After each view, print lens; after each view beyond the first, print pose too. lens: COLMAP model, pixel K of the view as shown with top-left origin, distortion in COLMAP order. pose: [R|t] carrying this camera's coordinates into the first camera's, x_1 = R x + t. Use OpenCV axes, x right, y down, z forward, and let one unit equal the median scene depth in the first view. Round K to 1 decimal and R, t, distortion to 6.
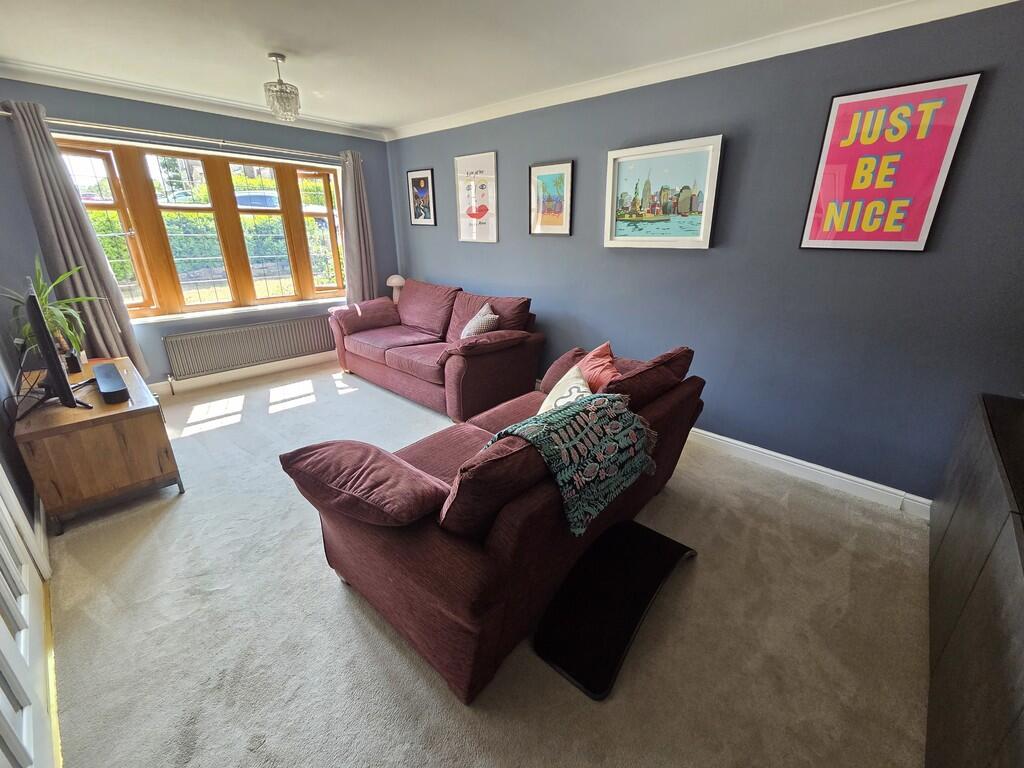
lens RADIAL K [[419.4, 0, 521.6], [0, 419.4, 383.7], [0, 0, 1]] dist [-0.001232, 0.001102]
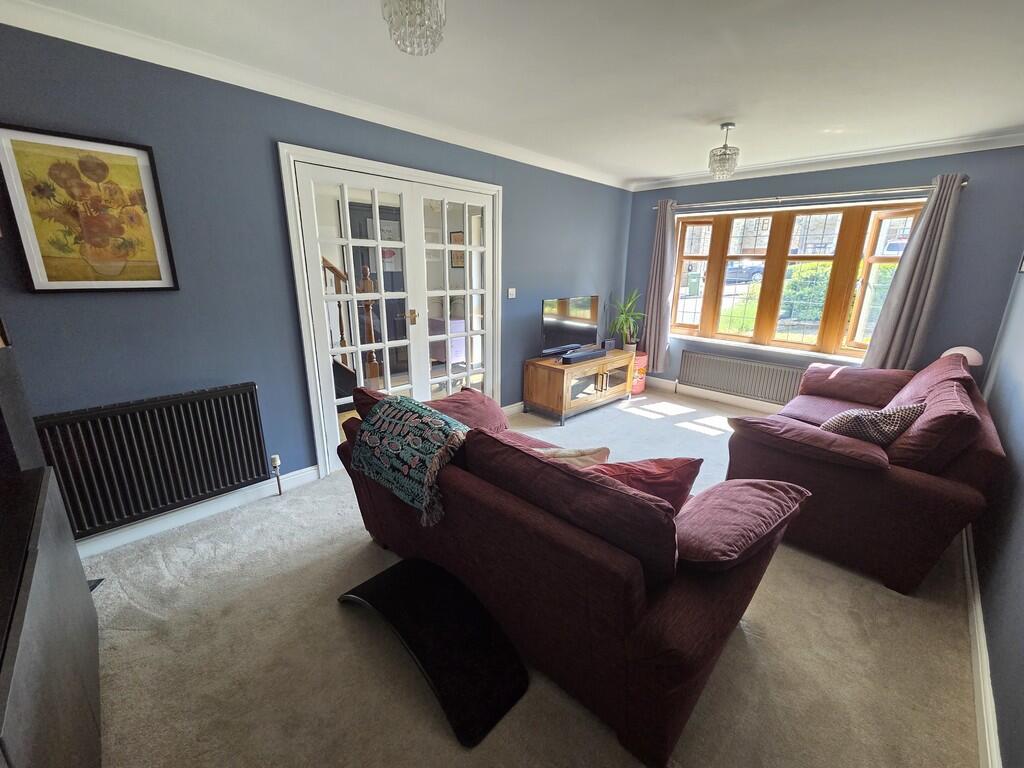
lens RADIAL K [[419.4, 0, 521.8], [0, 419.4, 383.6], [0, 0, 1]] dist [-0.001232, 0.001102]
pose [[-0.030257, 0.259823, -0.965182, 0.693279], [-0.368422, 0.894737, 0.252409, -0.230244], [0.929166, 0.363231, 0.068653, 0.642461]]
